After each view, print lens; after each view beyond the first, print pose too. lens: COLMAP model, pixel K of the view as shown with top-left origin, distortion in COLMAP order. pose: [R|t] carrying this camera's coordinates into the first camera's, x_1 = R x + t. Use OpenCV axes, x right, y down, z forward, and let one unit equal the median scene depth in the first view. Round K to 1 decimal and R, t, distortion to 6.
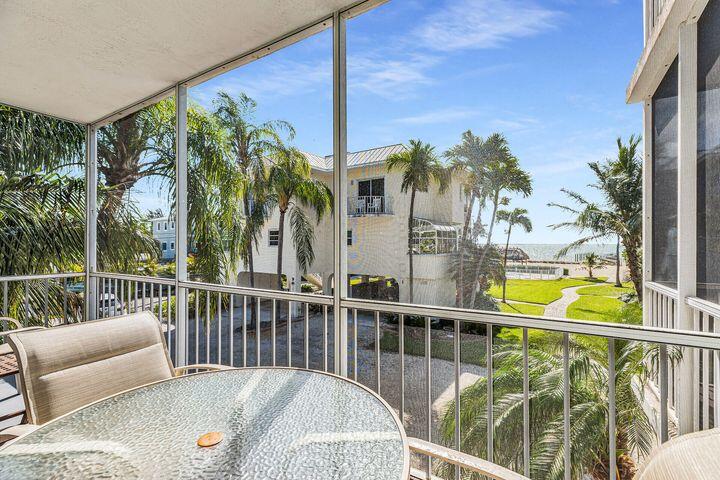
lens RADIAL K [[324.3, 0, 360.0], [0, 324.3, 240.0], [0, 0, 1]] dist [0.003358, 0.000201]
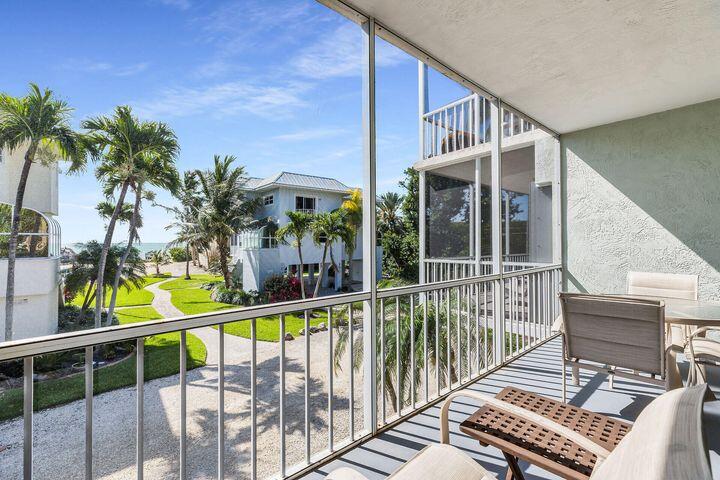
lens RADIAL K [[320.9, 0, 360.0], [0, 320.9, 240.0], [0, 0, 1]] dist [0.010255, -0.000359]
pose [[0.307883, 0.002816, 0.951420, -0.204912], [-0.007215, 0.999974, -0.000625, 0.001945], [-0.951397, -0.006672, 0.307895, 0.130412]]
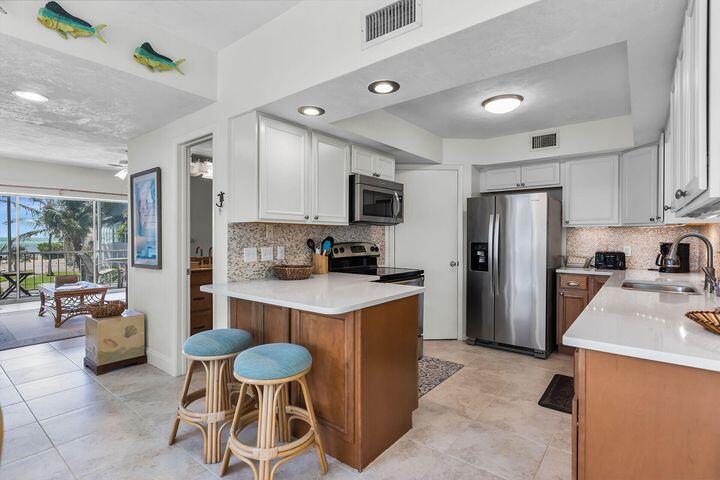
lens RADIAL K [[349.3, 0, 360.0], [0, 349.3, 240.0], [0, 0, 1]] dist [-0.002981, -0.000761]
pose [[0.120115, -0.006979, 0.992735, -0.493963], [-0.015232, 0.999845, 0.008872, -0.005560], [-0.992643, -0.016186, 0.119990, -0.355985]]
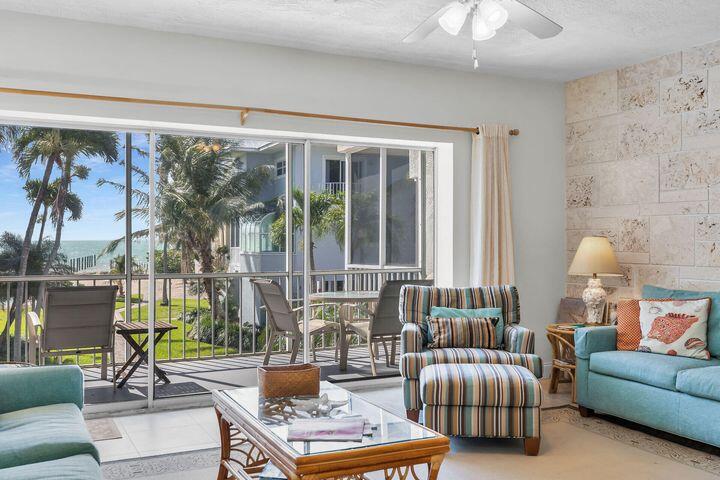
lens RADIAL K [[692.3, 0, 360.0], [0, 692.3, 240.0], [0, 0, 1]] dist [0.066995, -0.003123]
pose [[0.535613, 0.002633, 0.844460, -0.356441], [-0.012958, 0.999903, 0.005101, -0.001743], [-0.844364, -0.013675, 0.535595, -0.161971]]
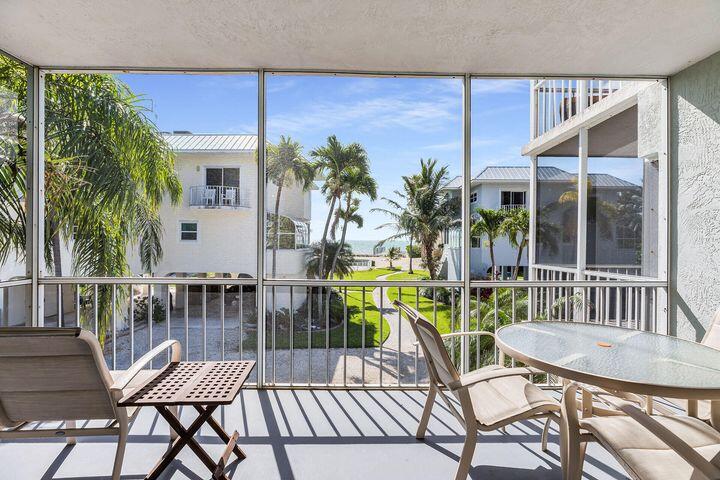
lens RADIAL K [[331.2, 0, 360.0], [0, 331.2, 240.0], [0, 0, 1]] dist [-0.000788, -0.000191]
pose [[0.847325, 0.006922, 0.531029, -0.135769], [-0.015032, 0.999827, 0.010953, -0.000259], [-0.530861, -0.017263, 0.847283, 0.004417]]
